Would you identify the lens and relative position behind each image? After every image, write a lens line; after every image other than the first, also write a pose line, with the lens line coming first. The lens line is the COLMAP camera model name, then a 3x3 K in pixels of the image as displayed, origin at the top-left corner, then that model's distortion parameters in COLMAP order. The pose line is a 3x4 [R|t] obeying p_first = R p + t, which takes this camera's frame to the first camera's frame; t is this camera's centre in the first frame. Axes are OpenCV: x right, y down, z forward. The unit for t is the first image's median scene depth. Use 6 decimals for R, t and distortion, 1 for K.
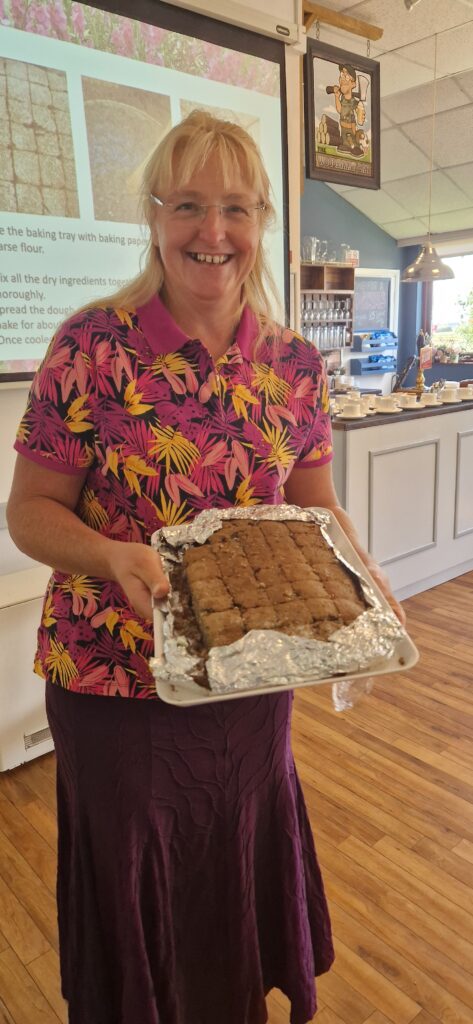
lens RADIAL K [[679.9, 0, 240.7], [0, 679.9, 530.1], [0, 0, 1]] dist [0.005386, 0.003388]
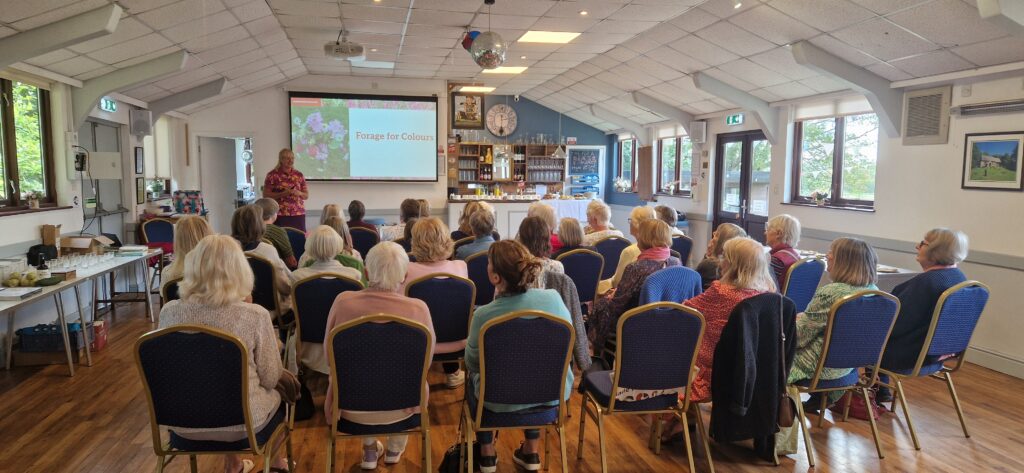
lens RADIAL K [[676.9, 0, 518.2], [0, 676.9, 258.5], [0, 0, 1]] dist [0.063039, -0.065359]
pose [[0.878994, 0.097618, -0.466733, 1.971562], [-0.165131, 0.980570, -0.105902, 0.397982], [0.447326, 0.170159, 0.878035, -1.642337]]
